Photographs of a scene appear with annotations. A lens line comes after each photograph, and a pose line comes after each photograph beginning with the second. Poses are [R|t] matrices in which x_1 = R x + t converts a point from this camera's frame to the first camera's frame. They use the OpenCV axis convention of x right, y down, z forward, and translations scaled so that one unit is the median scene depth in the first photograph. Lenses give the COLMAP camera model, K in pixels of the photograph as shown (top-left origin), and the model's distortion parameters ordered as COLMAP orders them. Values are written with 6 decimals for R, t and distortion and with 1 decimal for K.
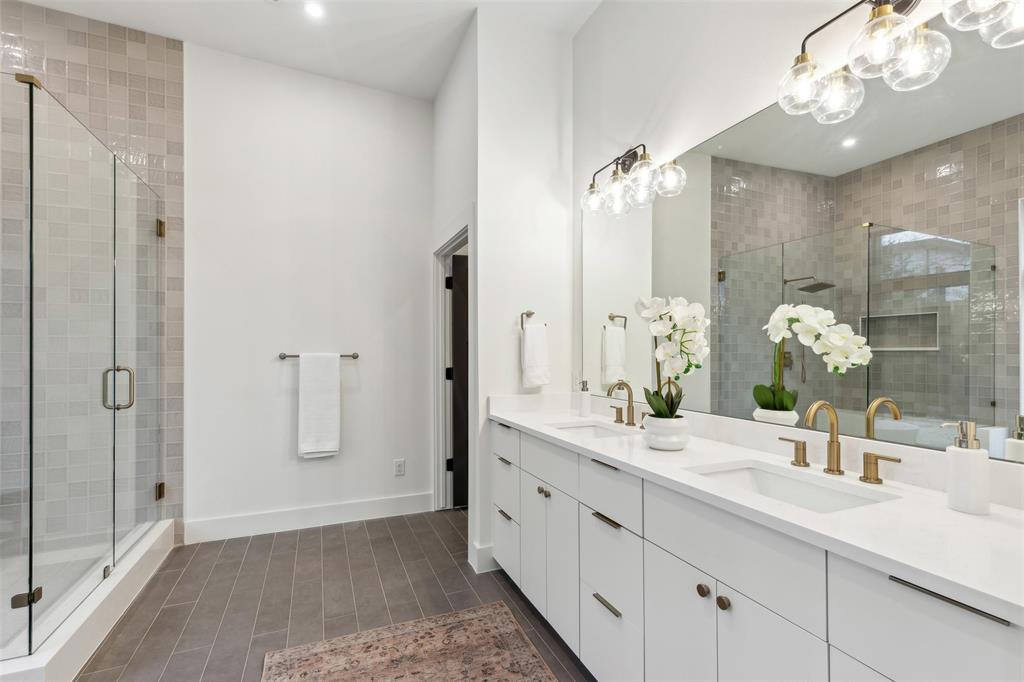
lens RADIAL K [[460.9, 0, 512.2], [0, 460.9, 350.3], [0, 0, 1]] dist [0.008194, -0.001159]
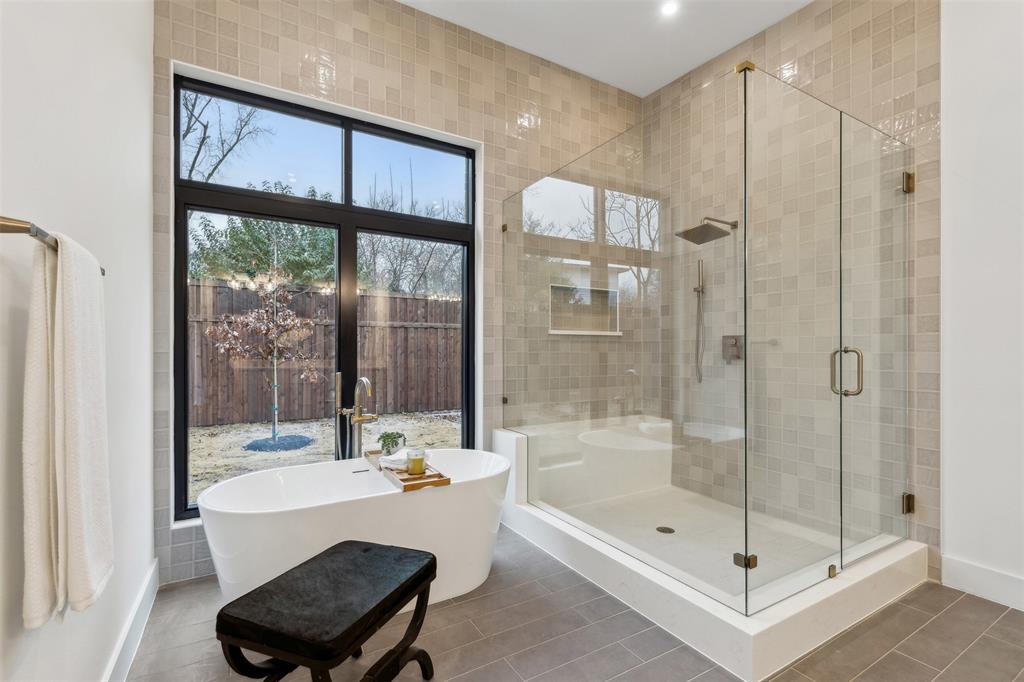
lens RADIAL K [[460.9, 0, 511.4], [0, 460.9, 350.2], [0, 0, 1]] dist [0.008194, -0.001159]
pose [[0.136672, -0.000130, -0.990616, -0.043590], [0.001059, 0.999999, 0.000015, 0.031767], [0.990616, -0.001051, 0.136673, 0.192478]]
